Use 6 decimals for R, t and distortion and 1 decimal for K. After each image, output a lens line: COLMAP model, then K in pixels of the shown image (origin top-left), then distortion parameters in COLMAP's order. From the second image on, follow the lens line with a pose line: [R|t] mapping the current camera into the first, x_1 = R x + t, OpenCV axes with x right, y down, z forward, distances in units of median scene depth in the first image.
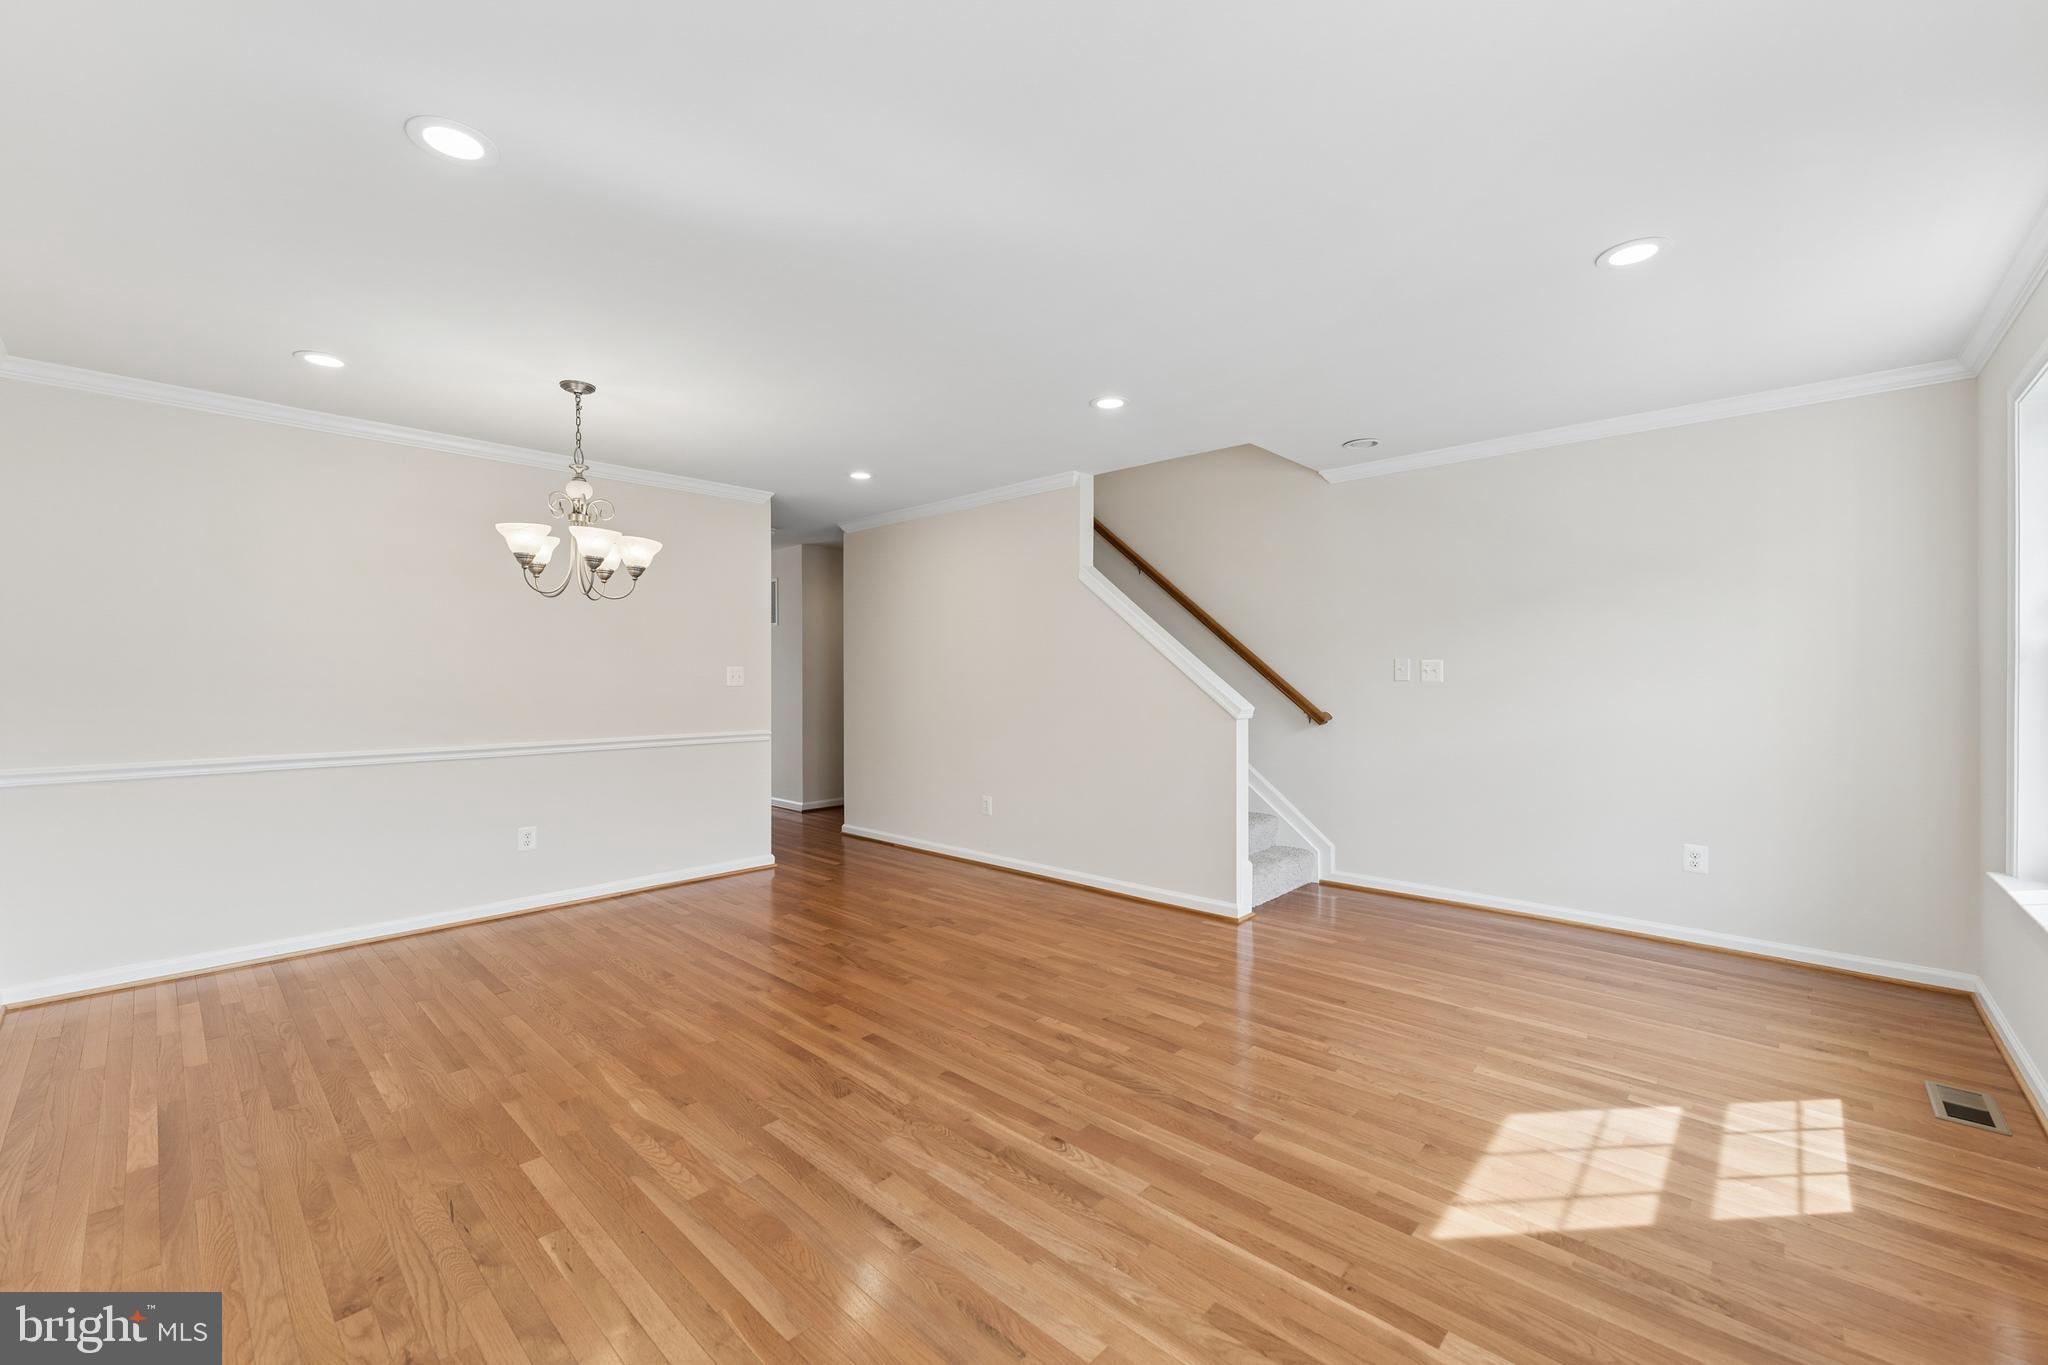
lens RADIAL K [[815.7, 0, 1024.0], [0, 815.7, 682.5], [0, 0, 1]] dist [0.015457, -0.013023]
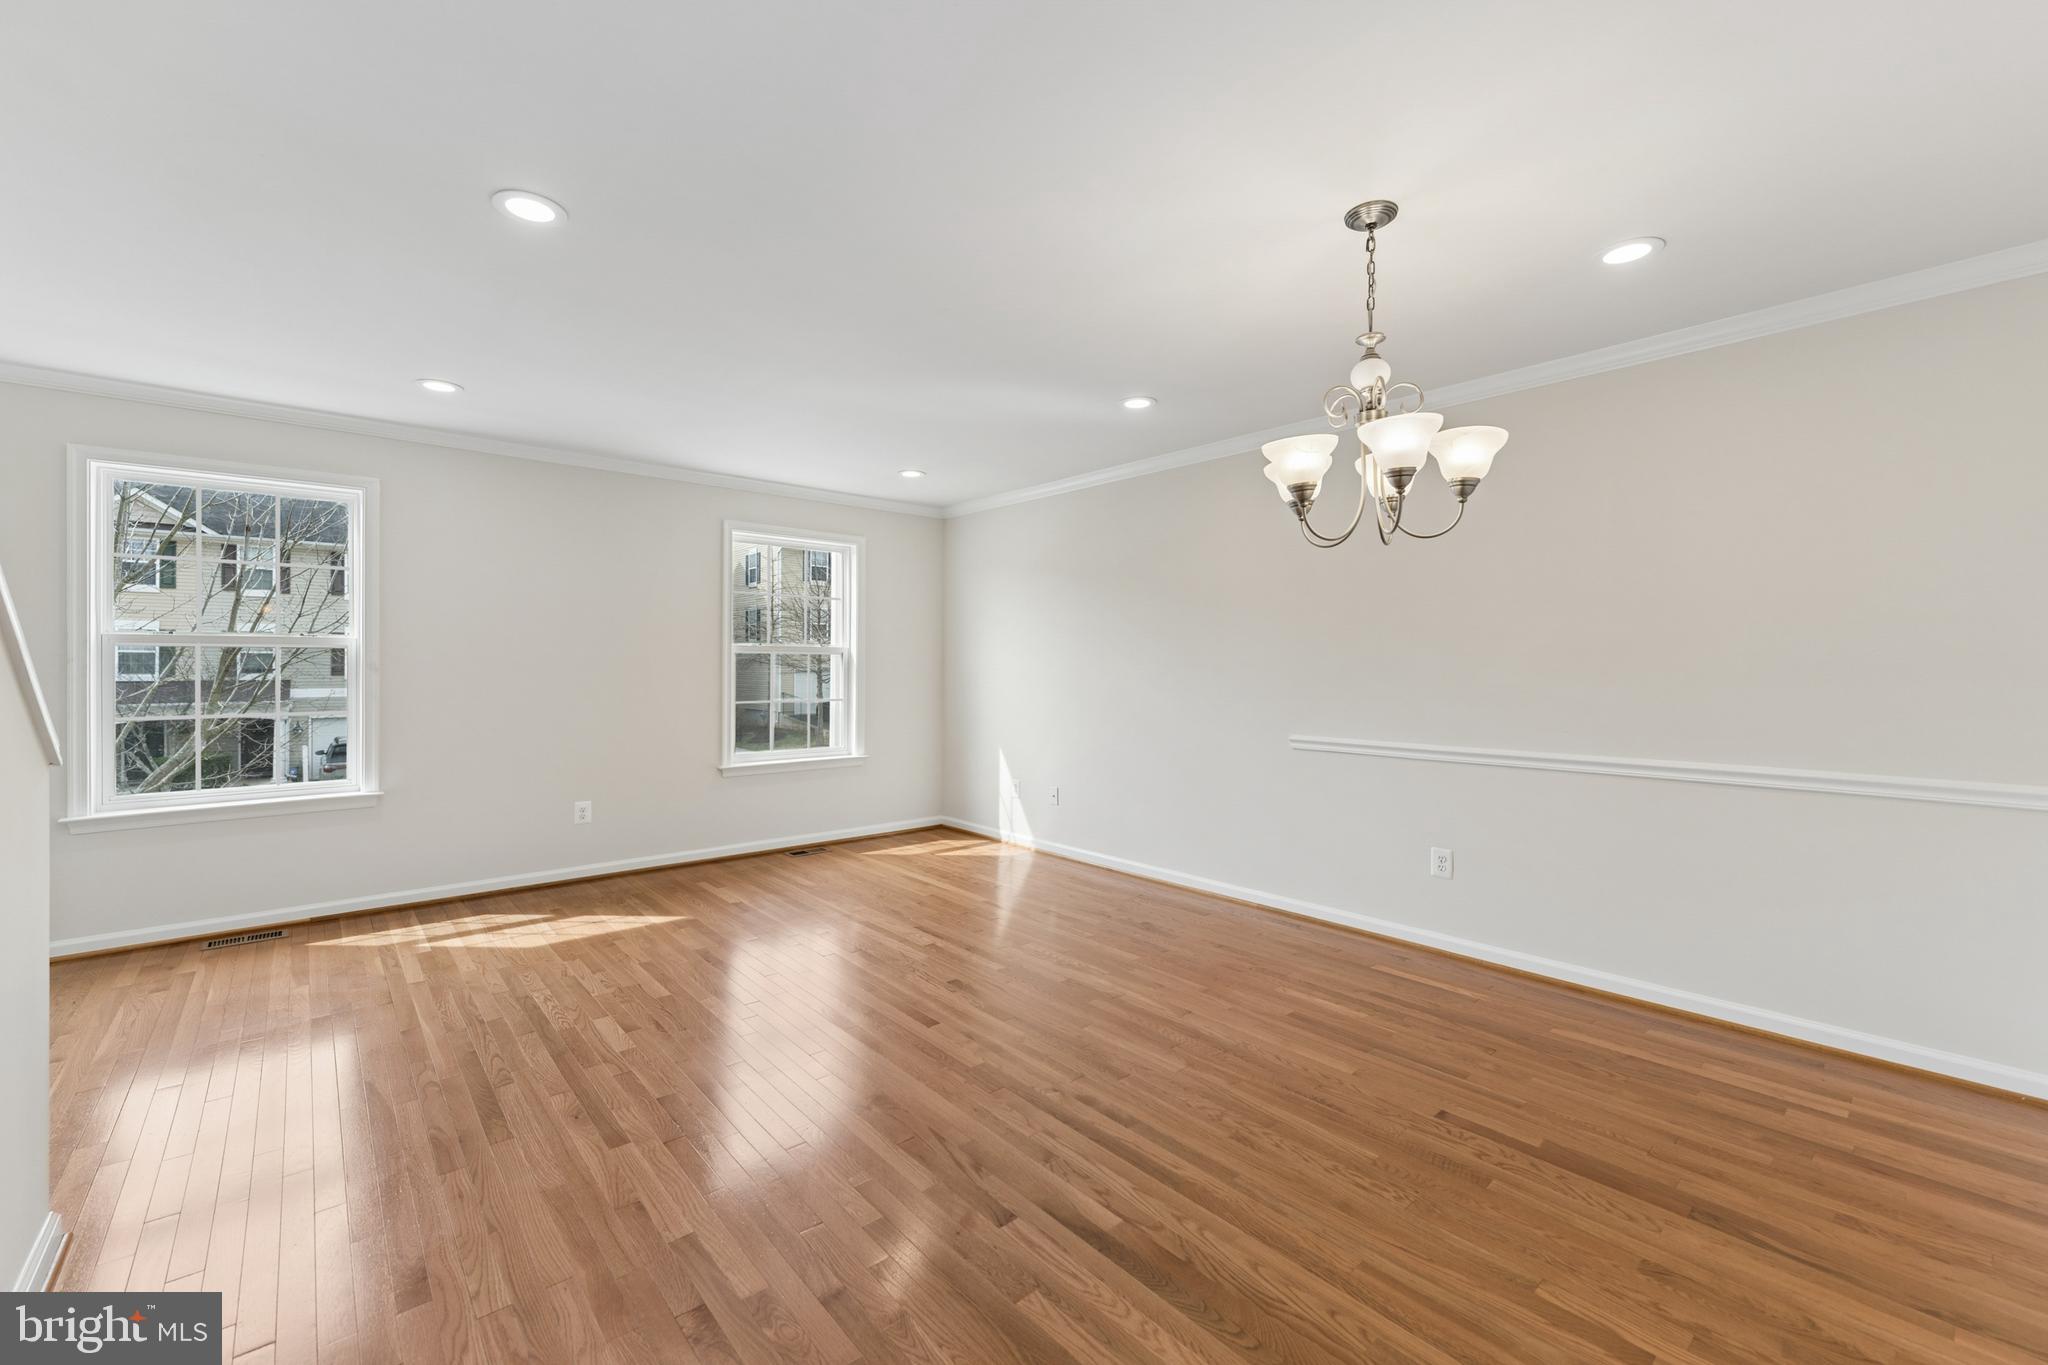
lens RADIAL K [[830.4, 0, 1016.4], [0, 830.4, 672.0], [0, 0, 1]] dist [0.002042, -0.000013]
pose [[-0.993949, -0.001857, 0.109831, -0.440638], [-0.000419, 0.999914, 0.013106, -0.012805], [-0.109846, 0.012980, -0.993864, 2.182362]]
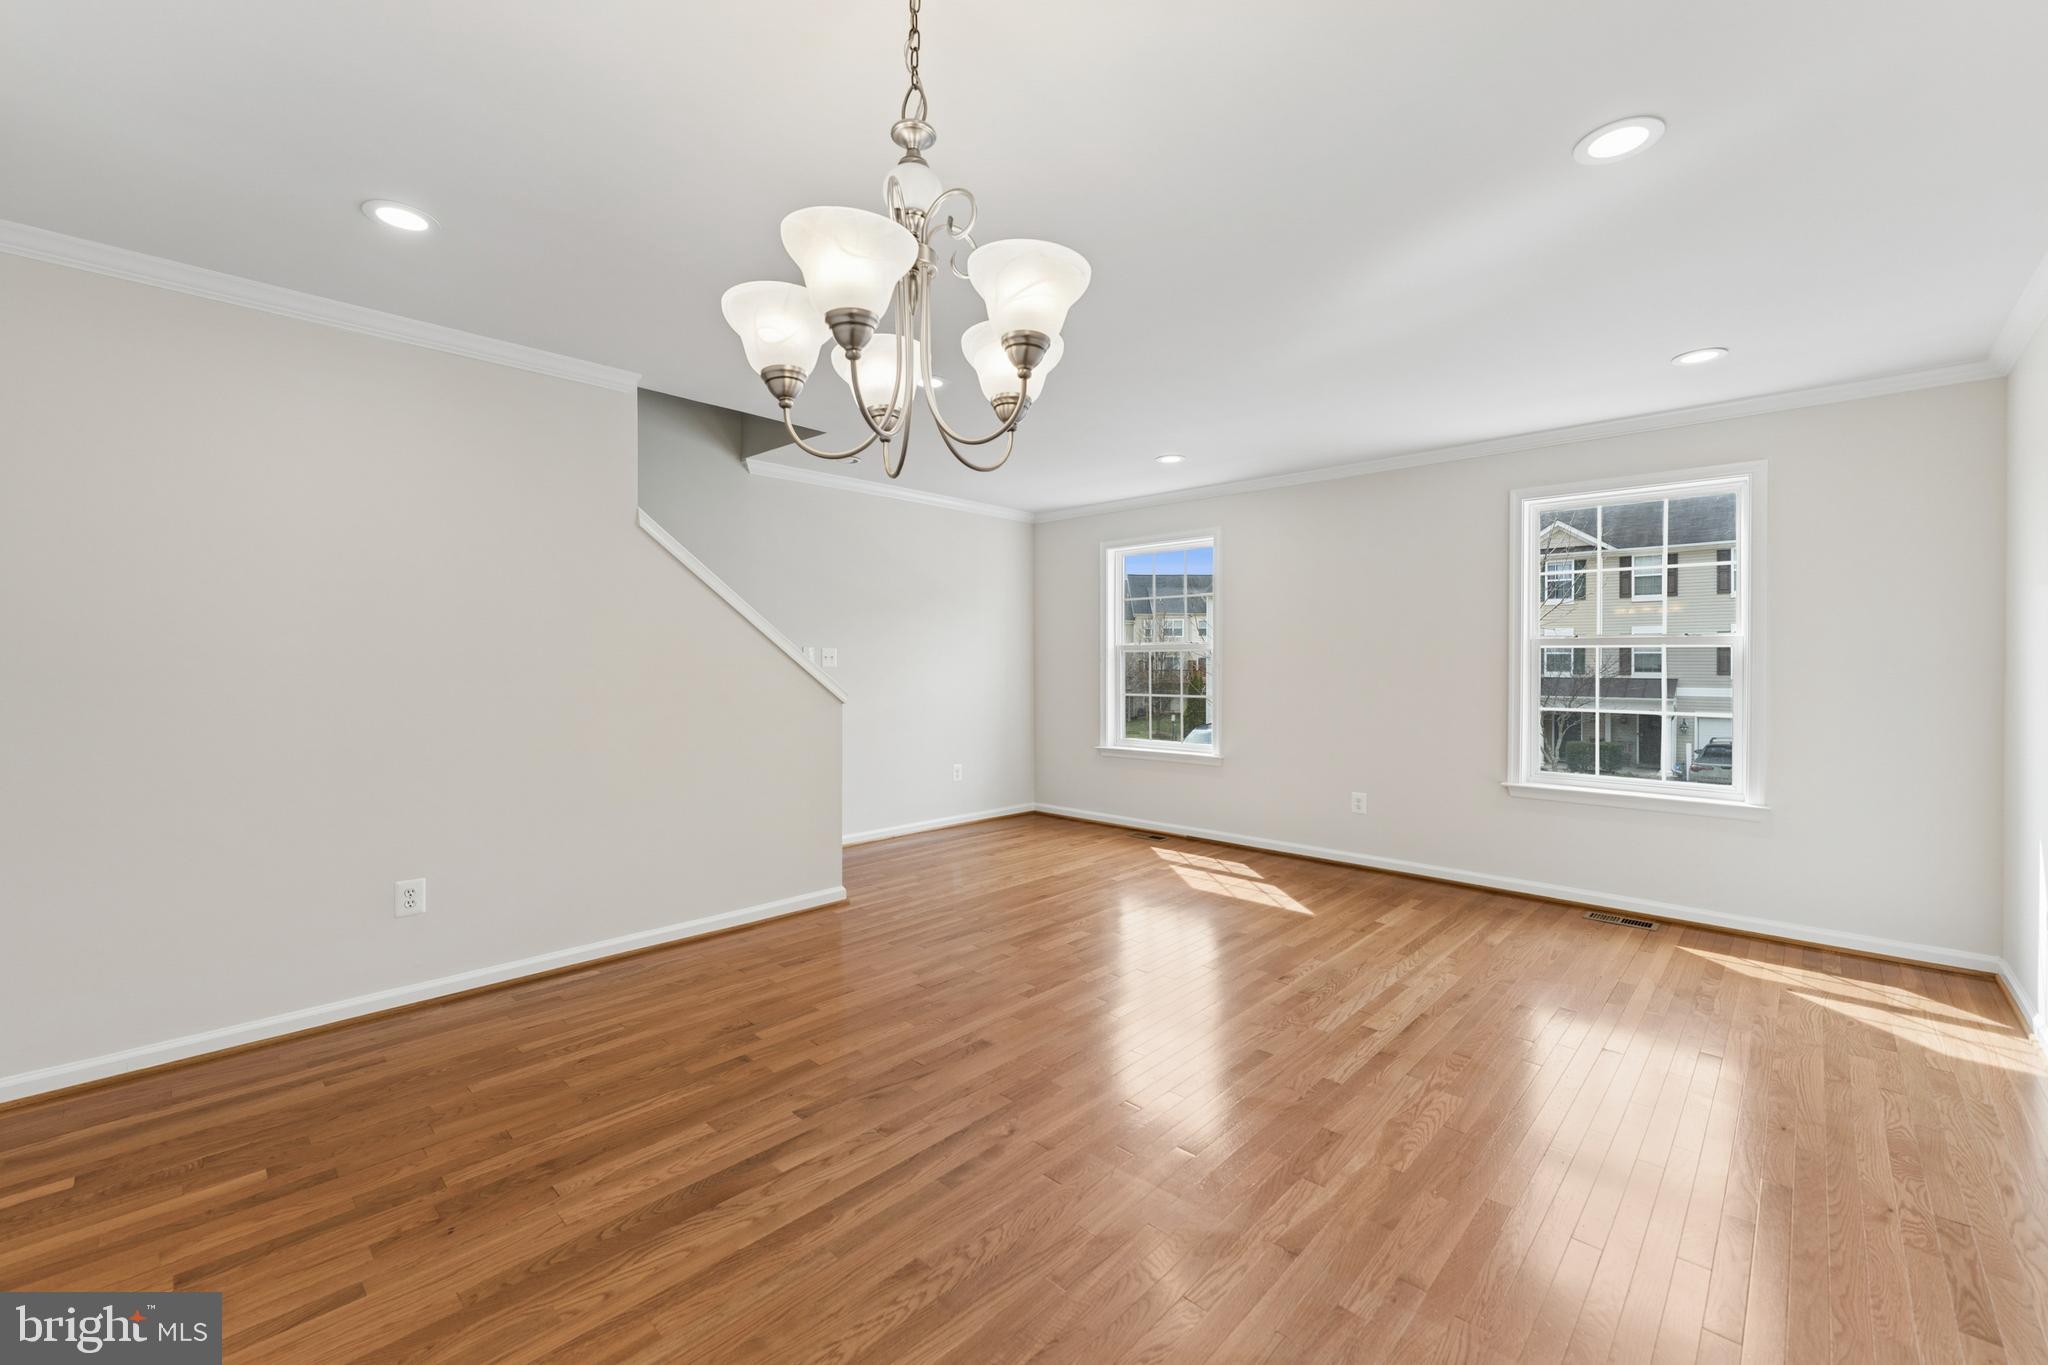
lens RADIAL K [[830.4, 0, 1016.4], [0, 830.4, 672.0], [0, 0, 1]] dist [0.002042, -0.000013]
pose [[0.016674, -0.009568, 0.999815, -1.226232], [0.004648, 0.999944, 0.009491, -0.003908], [-0.999850, 0.004489, 0.016717, 1.226788]]
